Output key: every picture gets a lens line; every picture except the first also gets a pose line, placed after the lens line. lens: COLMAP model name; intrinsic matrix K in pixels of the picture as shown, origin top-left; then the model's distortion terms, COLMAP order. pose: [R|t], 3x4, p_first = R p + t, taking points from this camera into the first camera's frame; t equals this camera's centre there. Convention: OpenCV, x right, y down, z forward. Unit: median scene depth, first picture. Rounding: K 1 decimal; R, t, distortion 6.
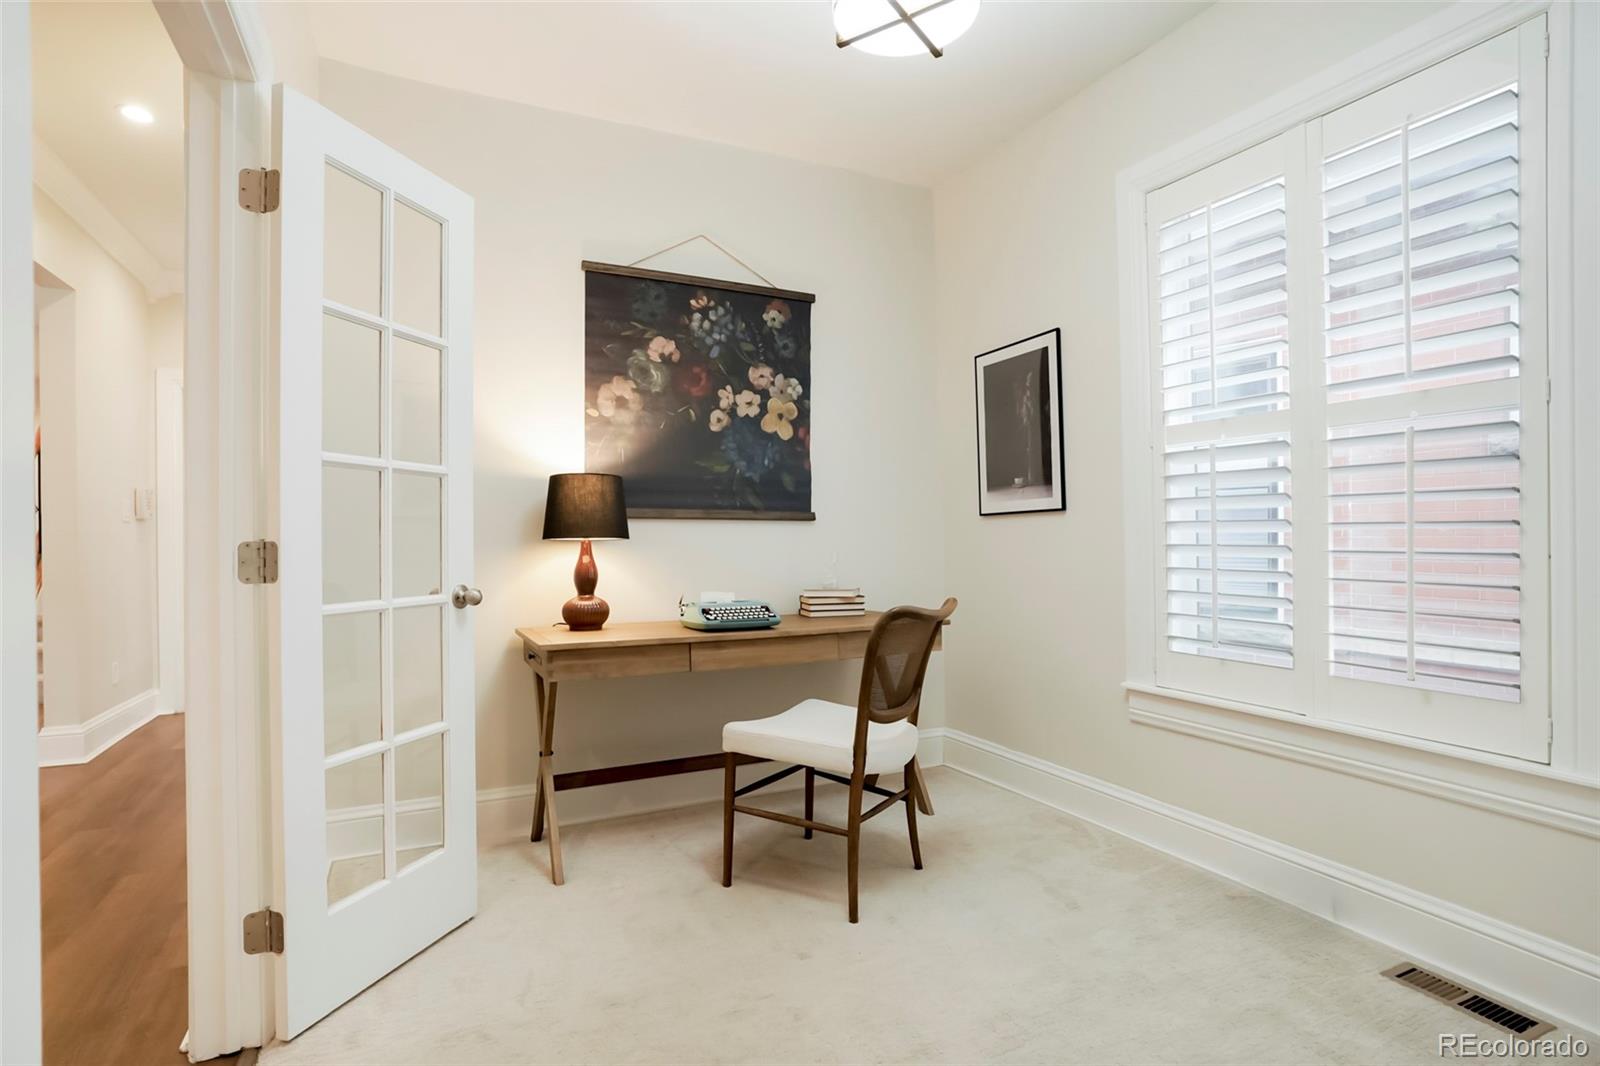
lens RADIAL K [[797.0, 0, 800.0], [0, 797.0, 533.0], [0, 0, 1]] dist [-0.003443, -0.000196]
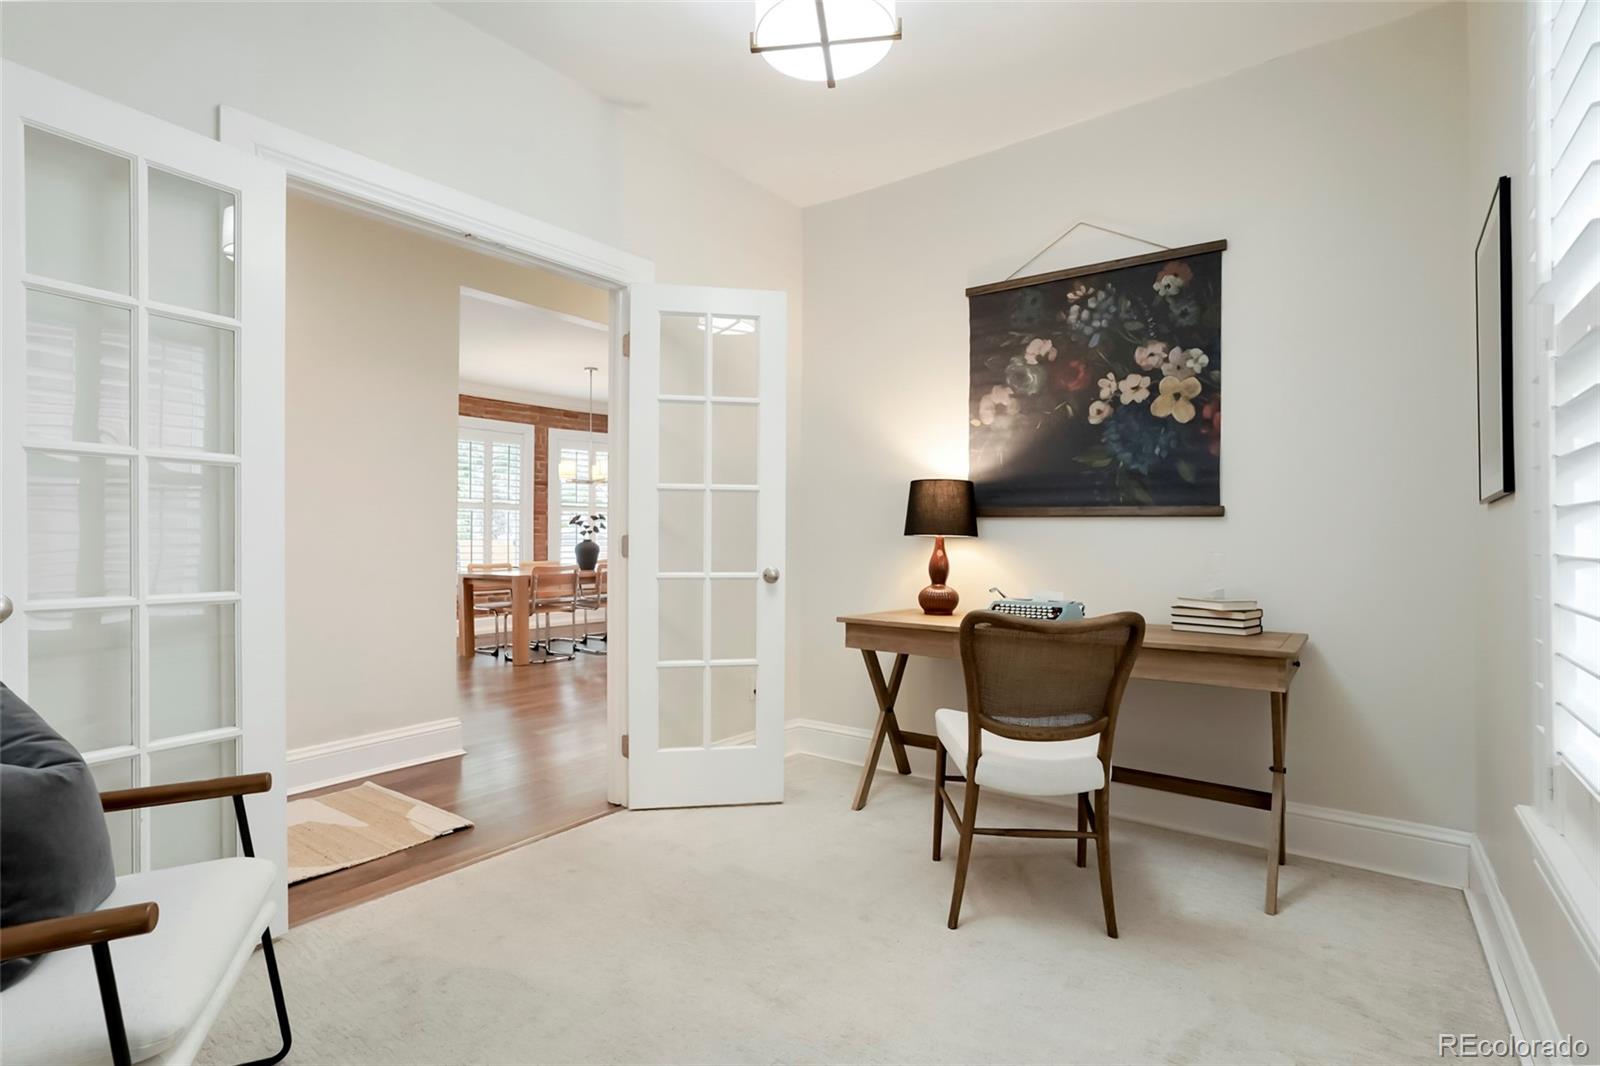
lens RADIAL K [[767.9, 0, 800.0], [0, 767.9, 533.0], [0, 0, 1]] dist [0.002534, 0.000087]
pose [[0.479963, 0.004824, -0.877275, 0.531348], [-0.002862, 0.999988, 0.003933, -0.000267], [0.877284, 0.000623, 0.479971, 0.252438]]
